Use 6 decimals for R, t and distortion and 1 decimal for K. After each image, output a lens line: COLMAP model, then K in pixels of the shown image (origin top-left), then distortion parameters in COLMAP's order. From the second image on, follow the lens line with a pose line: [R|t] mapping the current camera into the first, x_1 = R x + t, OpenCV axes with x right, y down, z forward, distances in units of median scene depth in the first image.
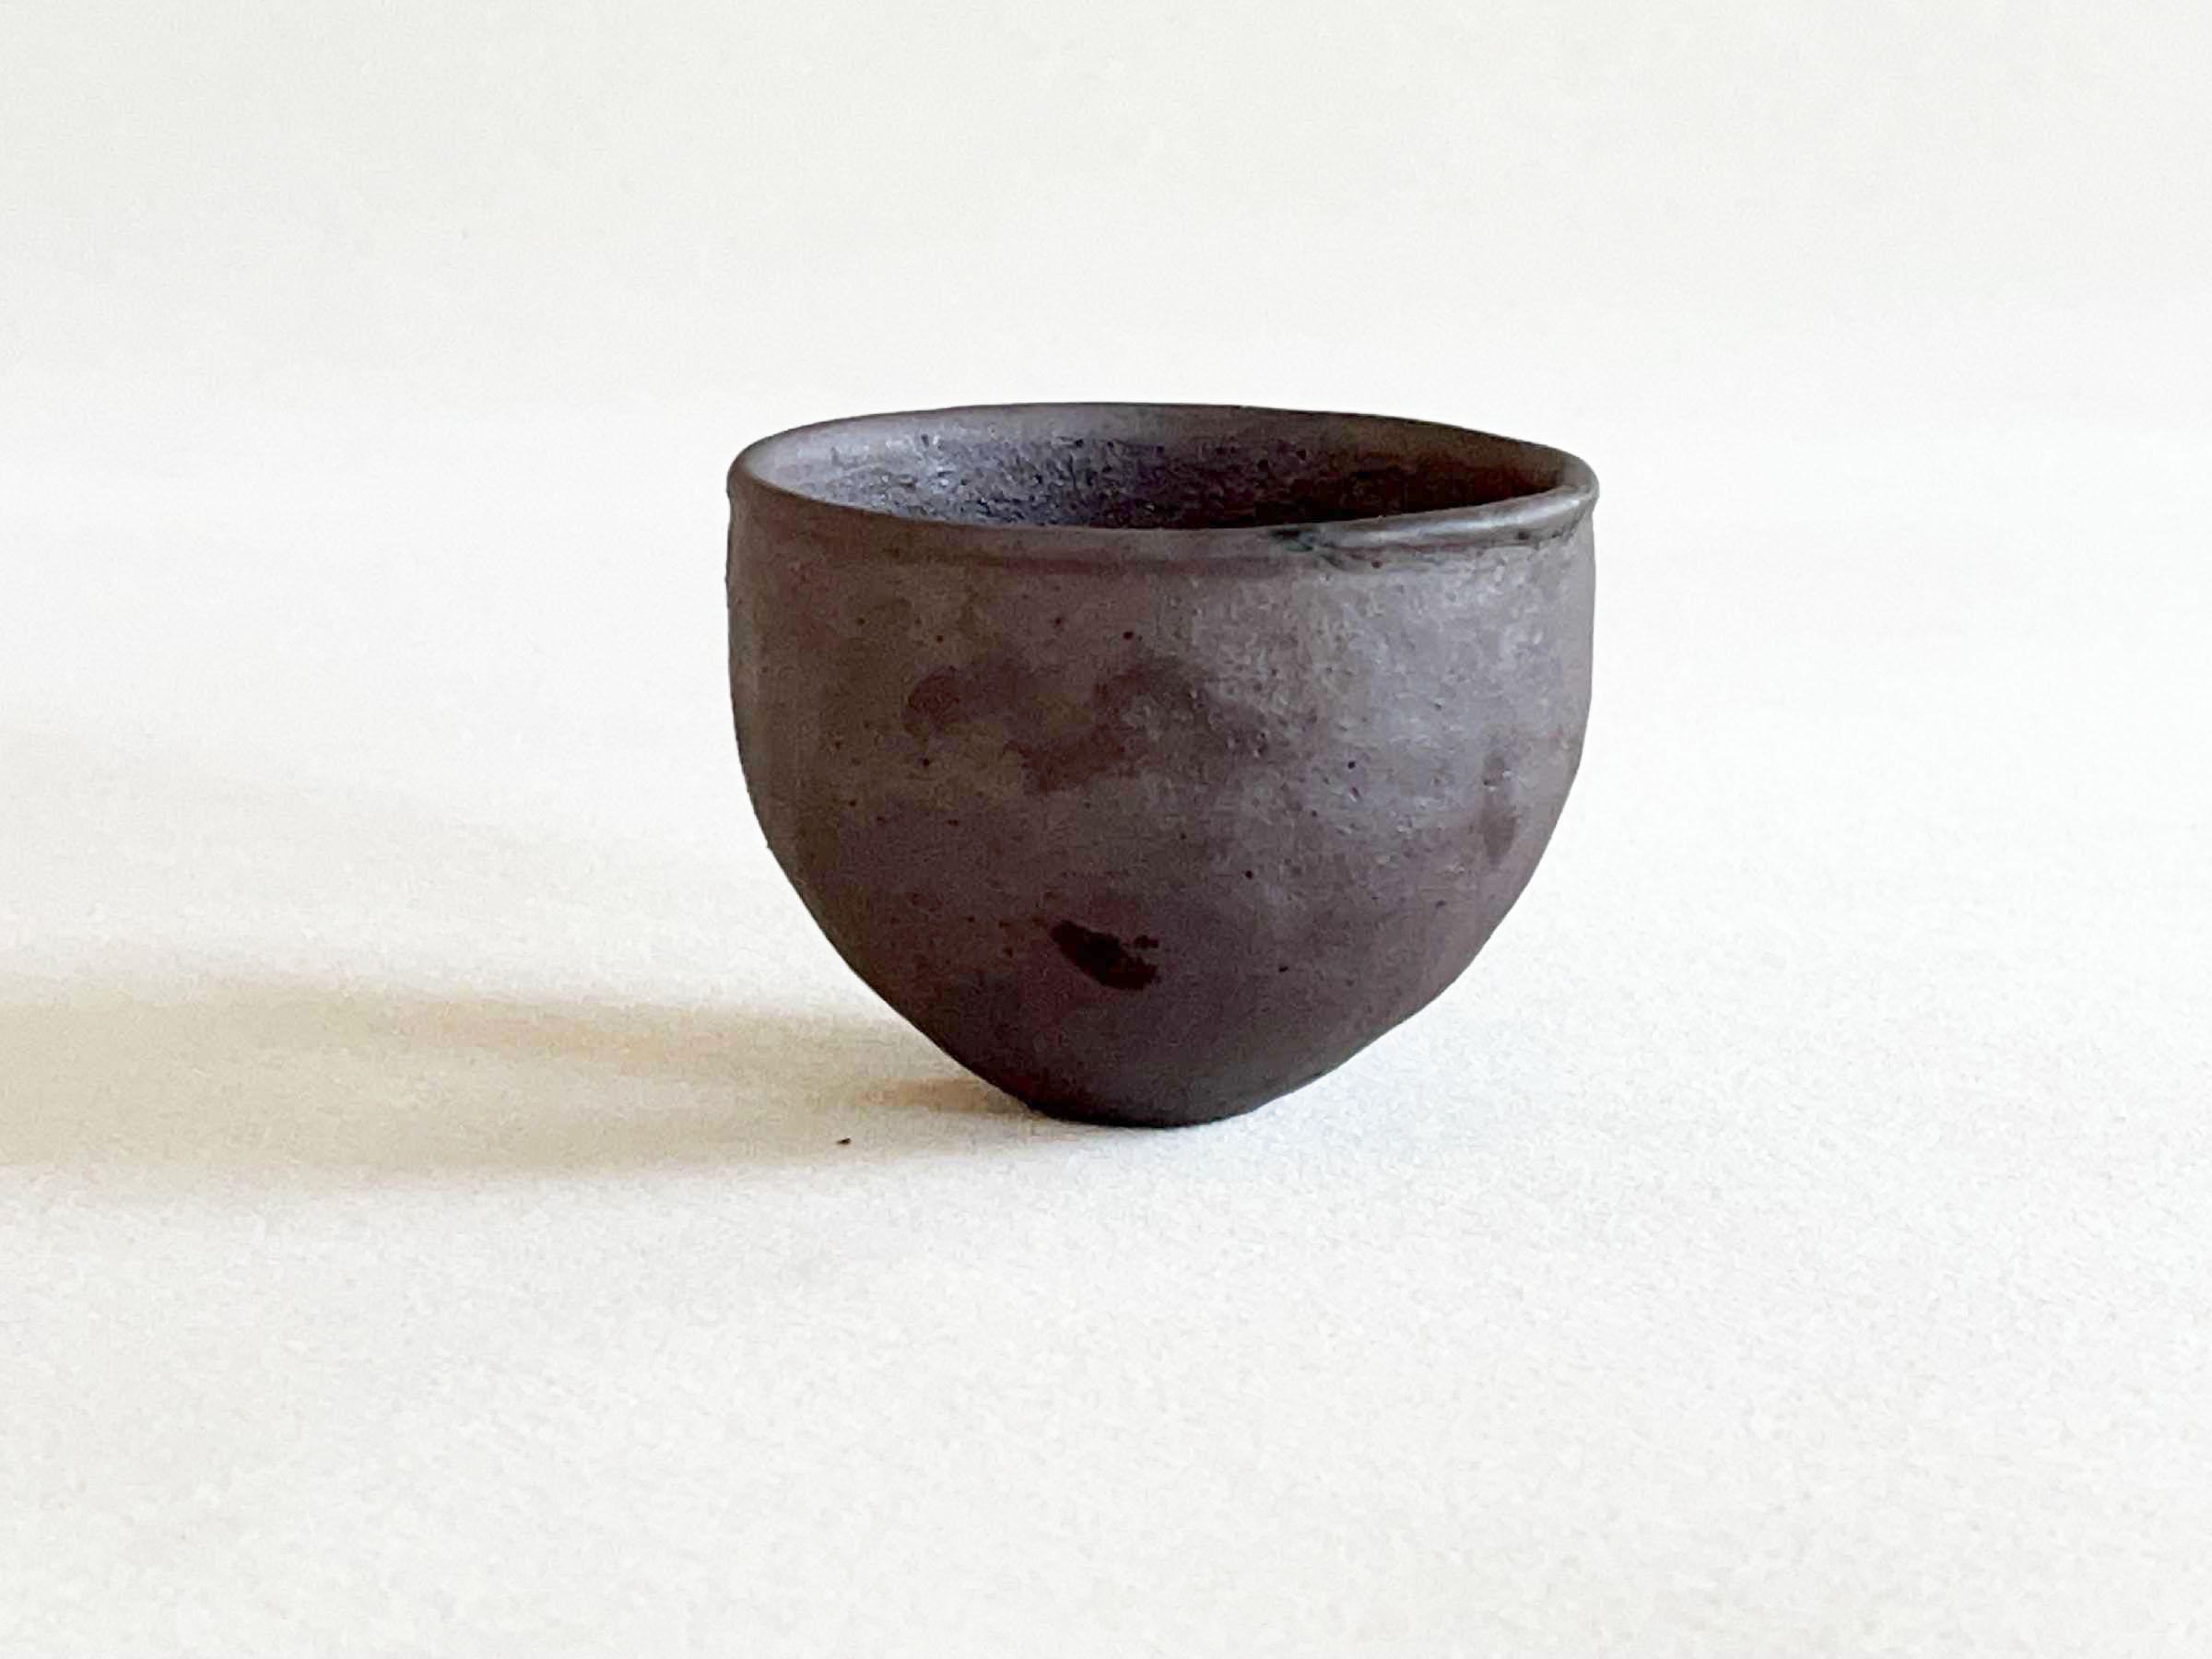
lens RADIAL K [[6037.3, 0, 1106.0], [0, 6037.3, 829.5], [0, 0, 1]] dist [0.257481, -0.449444]
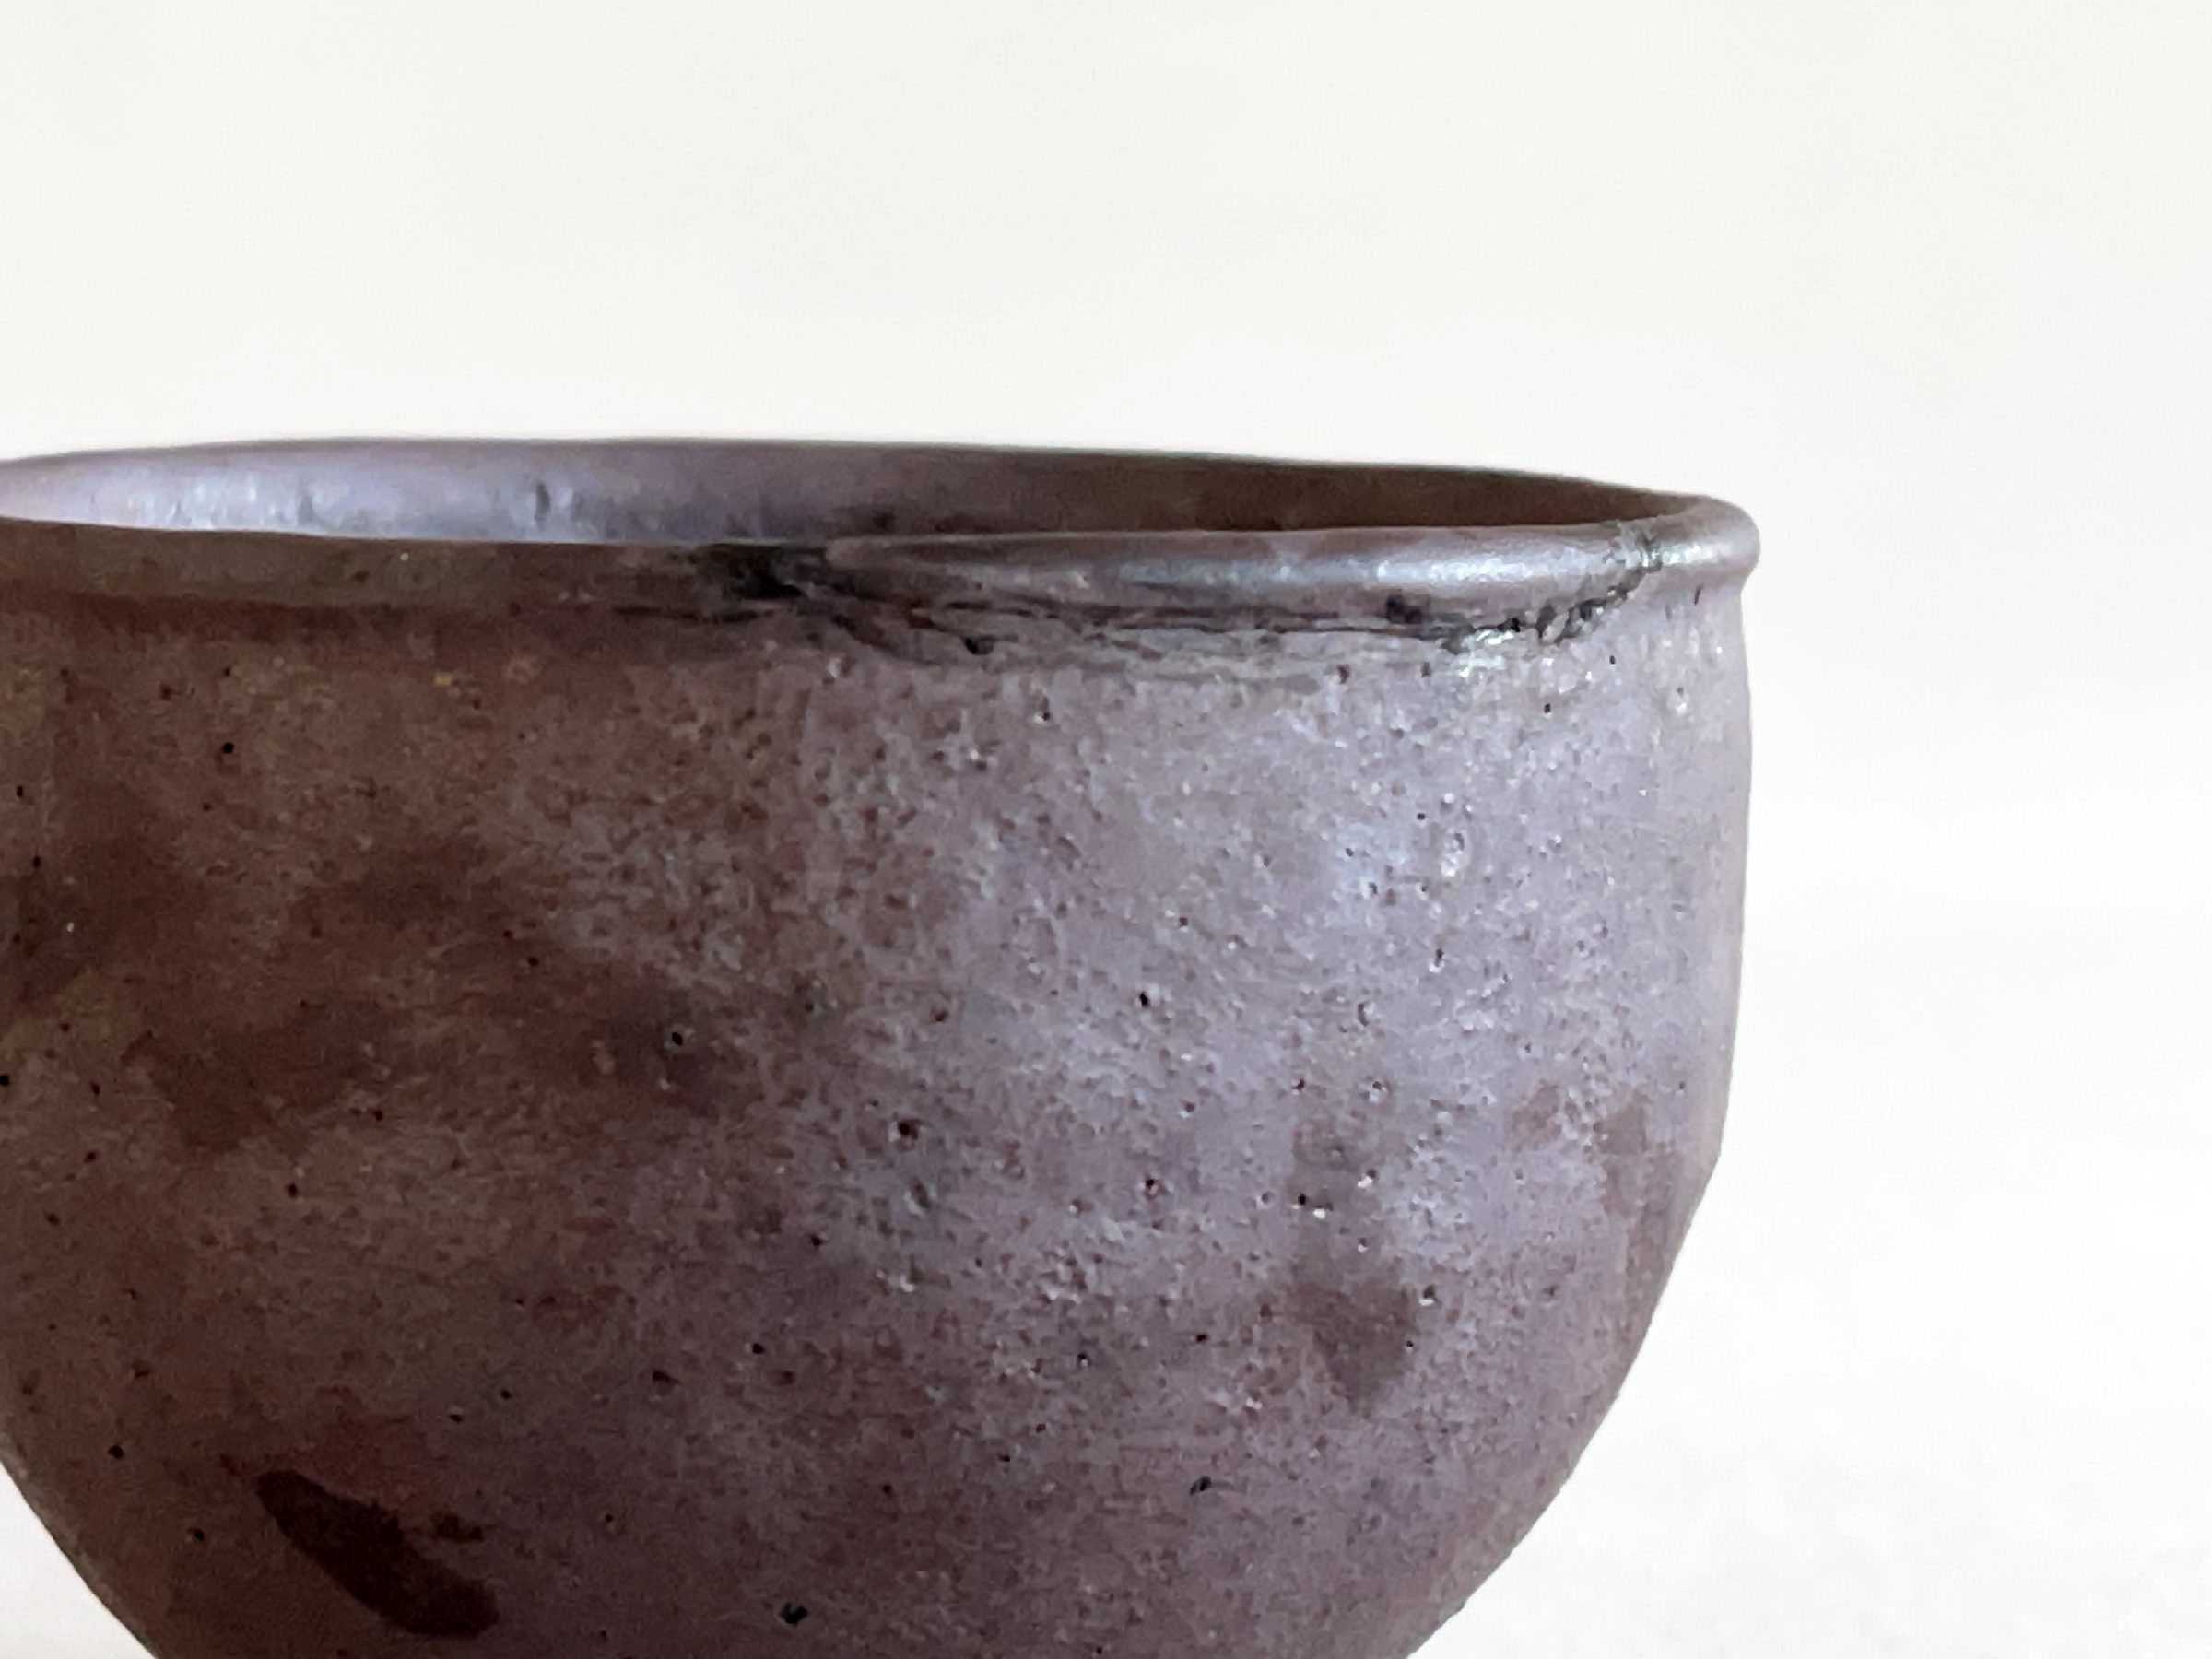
lens RADIAL K [[6037.3, 0, 1106.0], [0, 6037.3, 829.5], [0, 0, 1]] dist [0.257481, -0.449444]
pose [[0.959756, 0.033703, -0.278805, 0.169064], [-0.063465, 0.993119, -0.098419, 0.009108], [0.273570, 0.112152, 0.955291, 0.604646]]
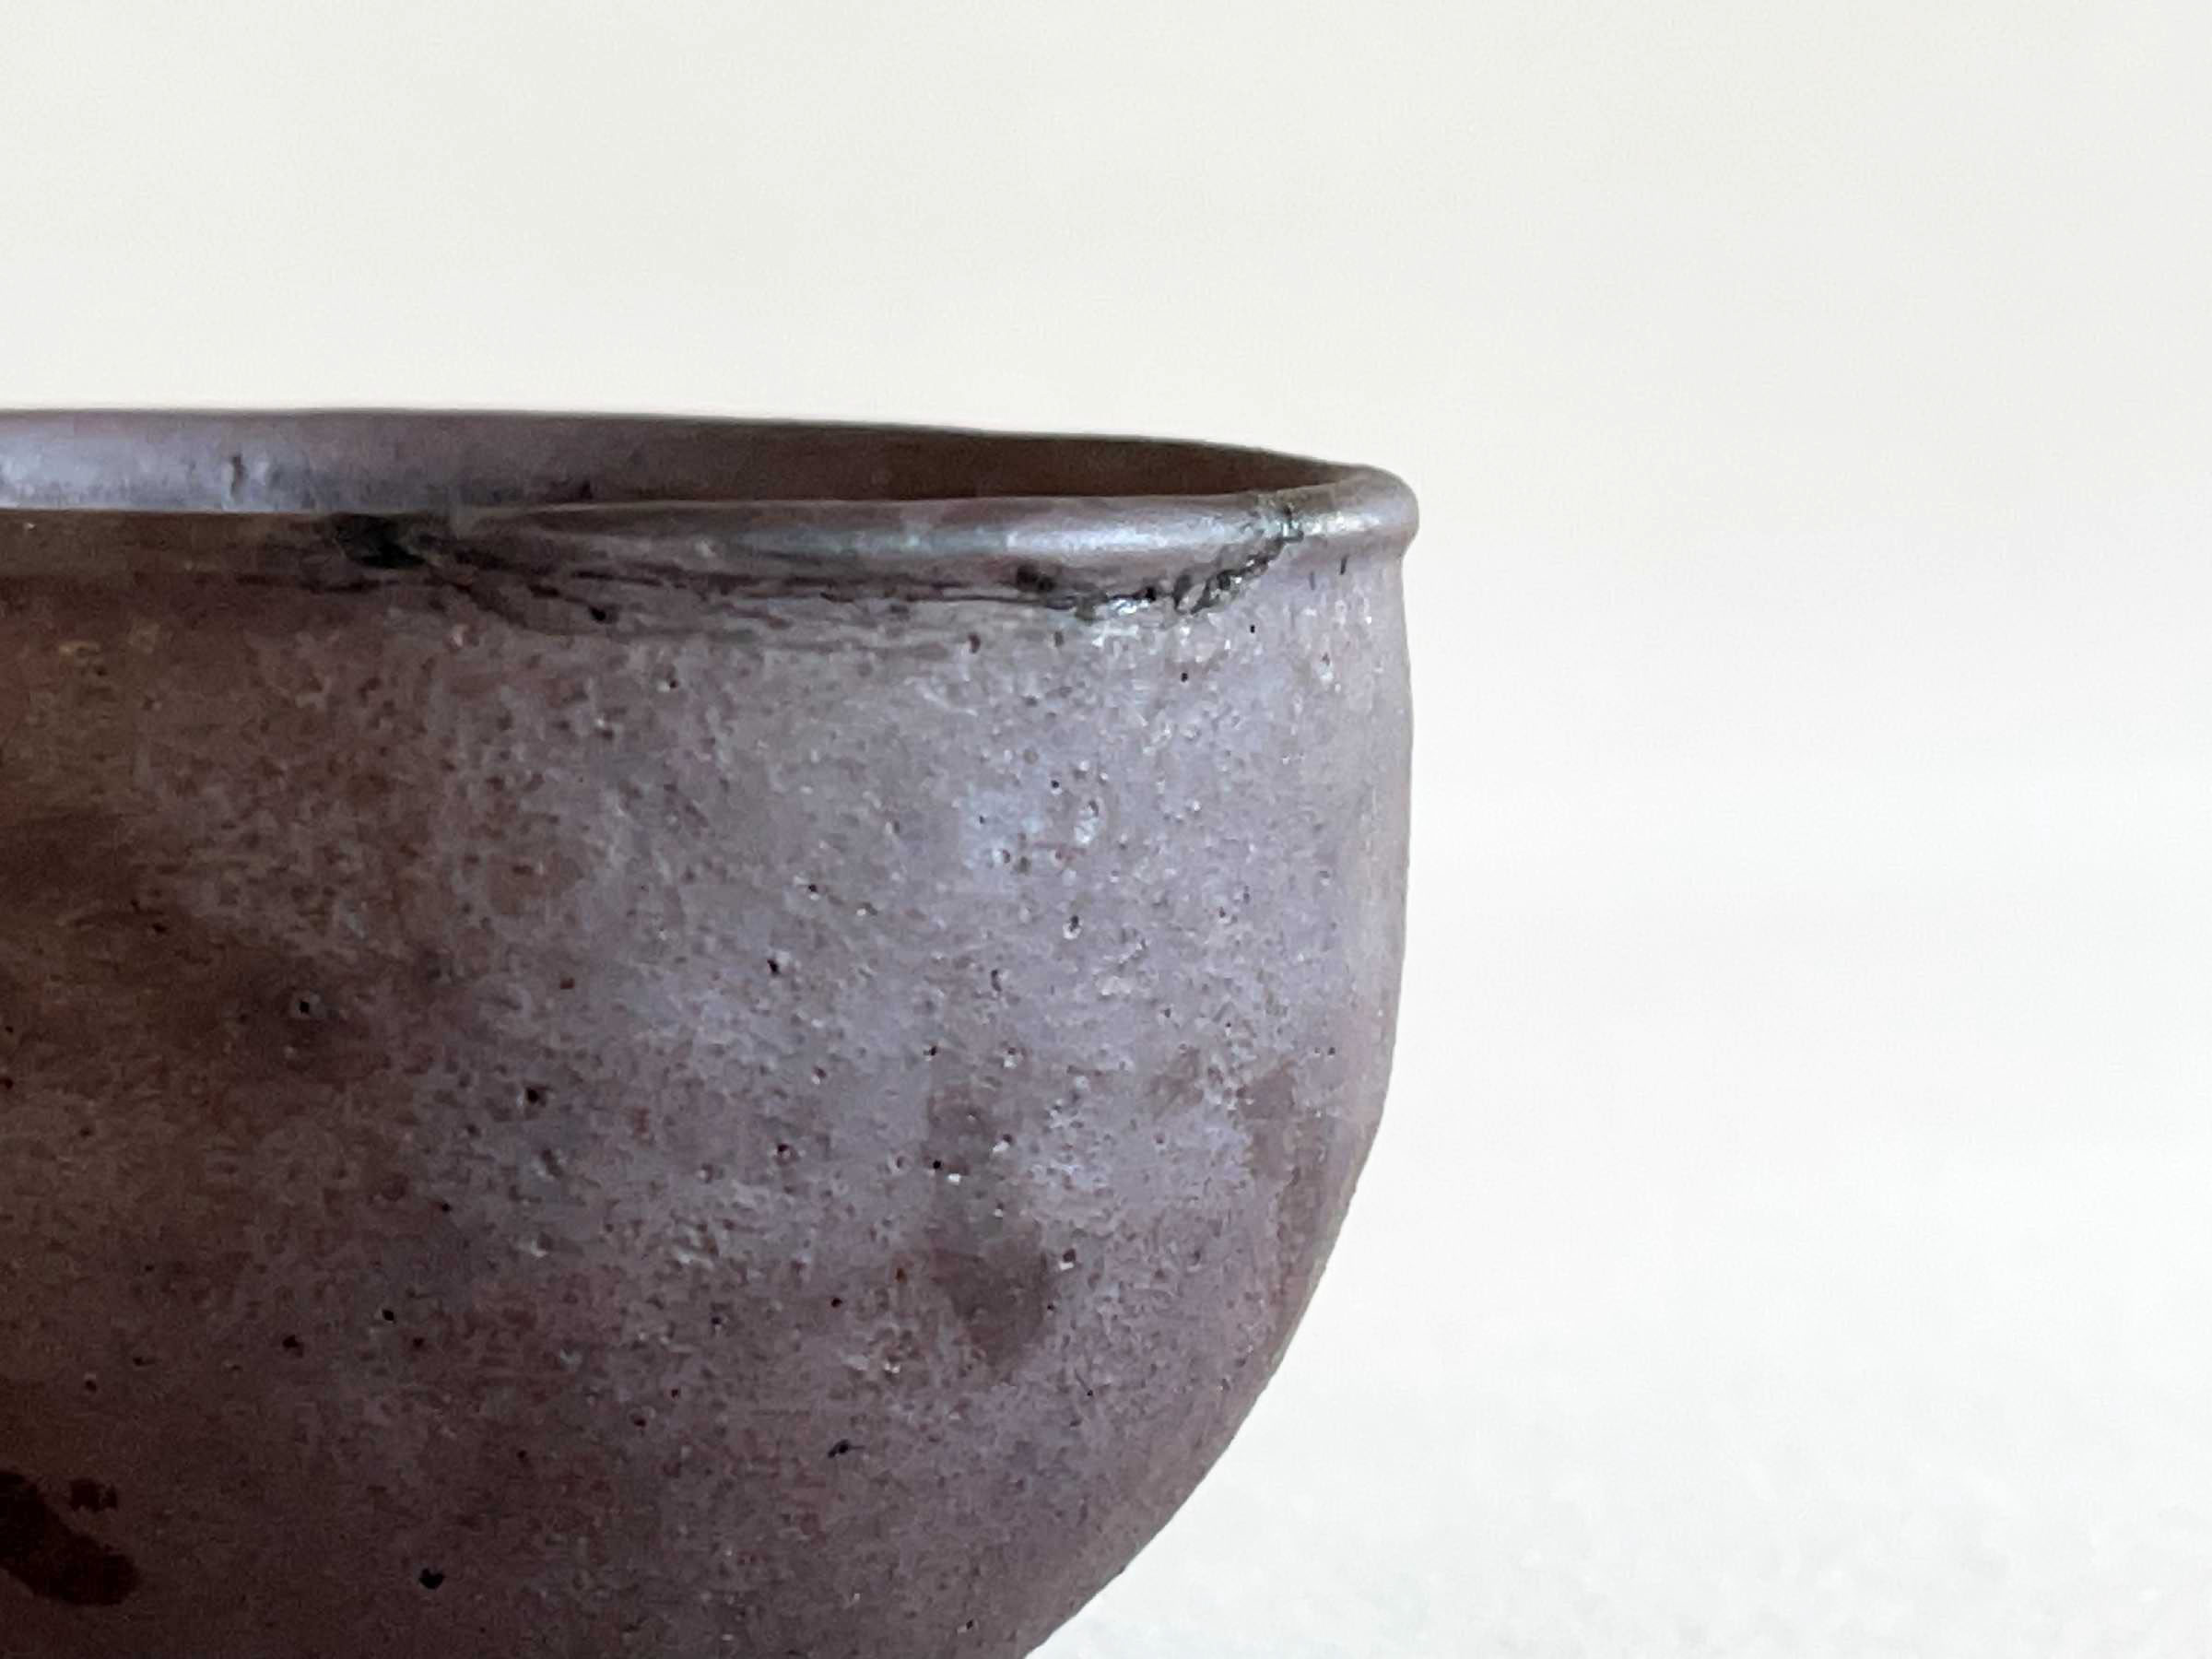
lens RADIAL K [[6037.3, 0, 1106.0], [0, 6037.3, 829.5], [0, 0, 1]] dist [0.257481, -0.449444]
pose [[0.963105, 0.033173, -0.267072, 0.189900], [-0.060680, 0.993587, -0.095411, 0.008781], [0.262194, 0.108096, 0.958942, 0.607426]]
